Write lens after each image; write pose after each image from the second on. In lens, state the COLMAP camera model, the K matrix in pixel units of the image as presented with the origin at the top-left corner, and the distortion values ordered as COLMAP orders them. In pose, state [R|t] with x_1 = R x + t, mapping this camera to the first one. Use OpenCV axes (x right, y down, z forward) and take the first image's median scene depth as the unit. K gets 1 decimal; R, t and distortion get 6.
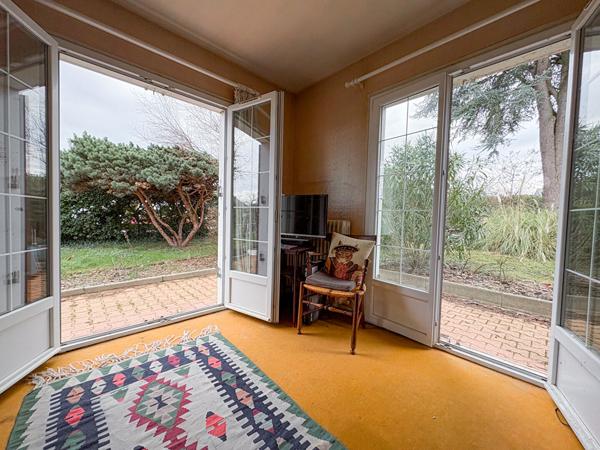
lens RADIAL K [[240.4, 0, 302.0], [0, 240.4, 228.0], [0, 0, 1]] dist [-0.003174, -0.000552]
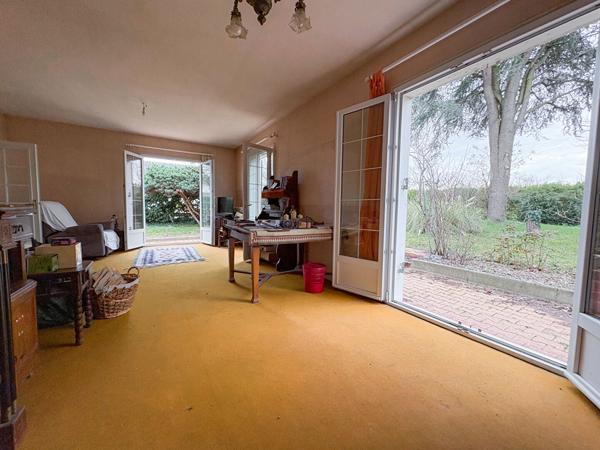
lens RADIAL K [[240.4, 0, 299.8], [0, 240.4, 222.7], [0, 0, 1]] dist [-0.003174, -0.000552]
pose [[0.979461, -0.008619, -0.201447, 0.391497], [0.012405, 0.999769, 0.017543, 0.030503], [0.201250, -0.019682, 0.979342, -0.405509]]
